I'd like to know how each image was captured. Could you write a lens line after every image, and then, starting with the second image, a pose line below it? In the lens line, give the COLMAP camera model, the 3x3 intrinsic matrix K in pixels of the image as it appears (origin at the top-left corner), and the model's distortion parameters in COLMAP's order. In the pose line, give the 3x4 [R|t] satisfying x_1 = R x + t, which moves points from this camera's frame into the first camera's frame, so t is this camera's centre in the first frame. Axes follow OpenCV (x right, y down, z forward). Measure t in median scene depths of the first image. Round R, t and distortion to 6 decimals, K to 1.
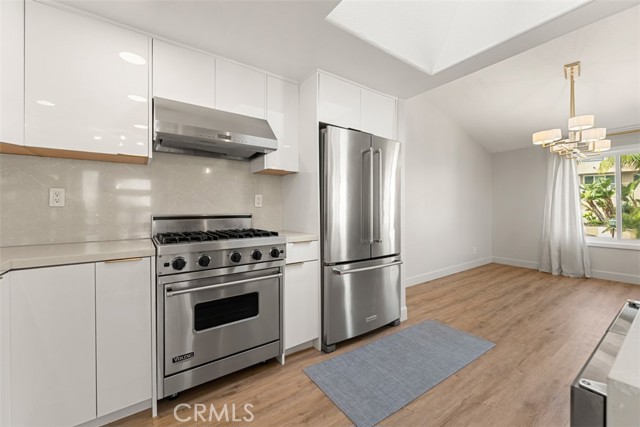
lens RADIAL K [[256.5, 0, 317.6], [0, 256.5, 207.9], [0, 0, 1]] dist [0.003205, -0.001928]
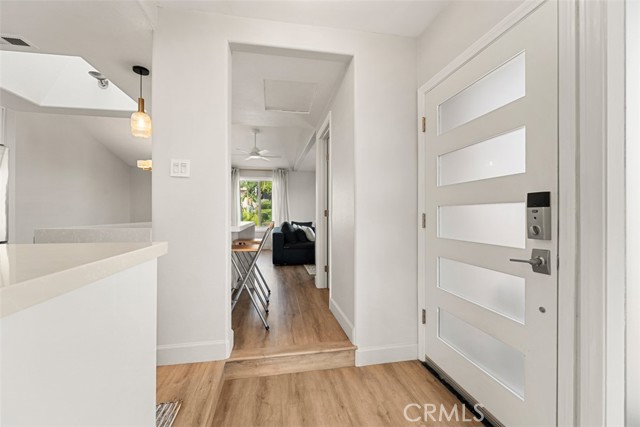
lens RADIAL K [[256.5, 0, 318.9], [0, 256.5, 213.0], [0, 0, 1]] dist [0.003205, -0.001928]
pose [[0.420311, 0.009768, 0.907328, -0.180622], [-0.008811, 0.999939, -0.006683, 0.052948], [-0.907337, -0.005185, 0.420371, -1.011772]]
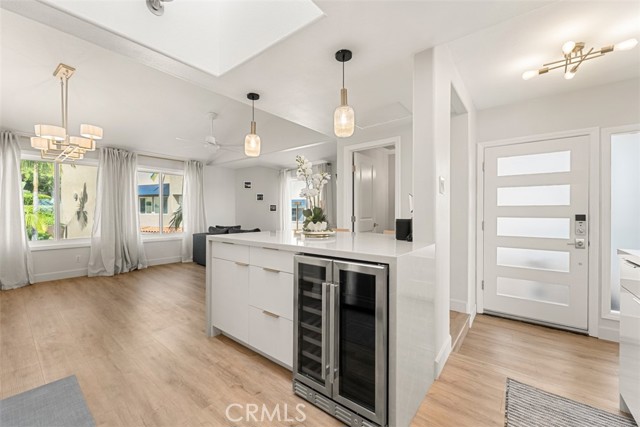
lens RADIAL K [[256.5, 0, 318.2], [0, 256.5, 214.1], [0, 0, 1]] dist [0.003205, -0.001928]
pose [[-0.283116, -0.003747, 0.959078, -0.358096], [-0.007158, 0.999973, 0.001794, 0.002281], [-0.959059, -0.006357, -0.283135, 0.521360]]
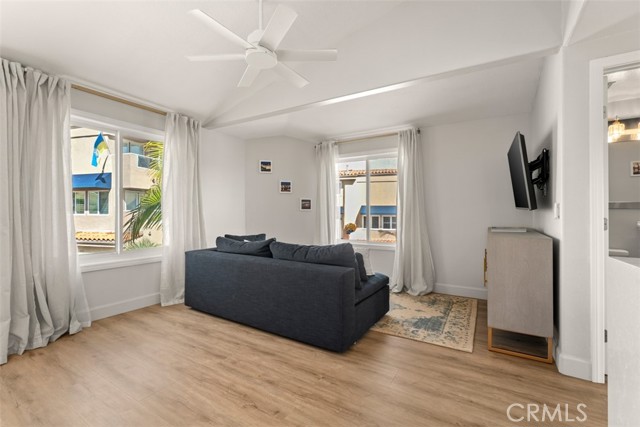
lens RADIAL K [[282.1, 0, 318.5], [0, 282.1, 212.3], [0, 0, 1]] dist [0.001386, 0.000206]
pose [[-0.397961, 0.002634, 0.917399, 0.963814], [-0.009594, 0.999929, -0.007032, 0.014400], [-0.917352, -0.011600, -0.397907, 0.992546]]
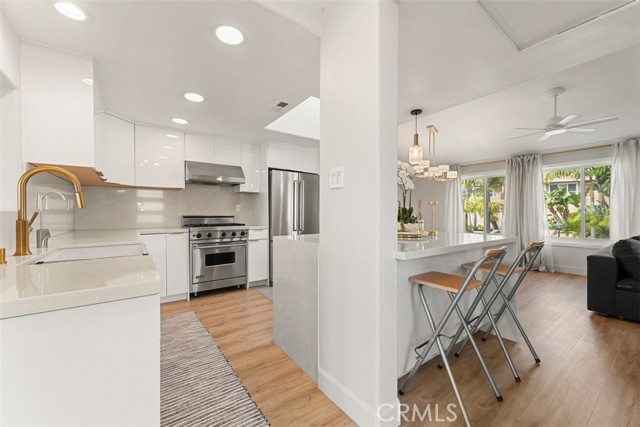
lens RADIAL K [[256.5, 0, 318.9], [0, 256.5, 213.4], [0, 0, 1]] dist [0.003205, -0.001928]
pose [[0.999803, 0.004759, 0.019269, 0.363010], [-0.004863, 0.999974, 0.005339, -0.002061], [-0.019243, -0.005432, 0.999800, -0.973570]]
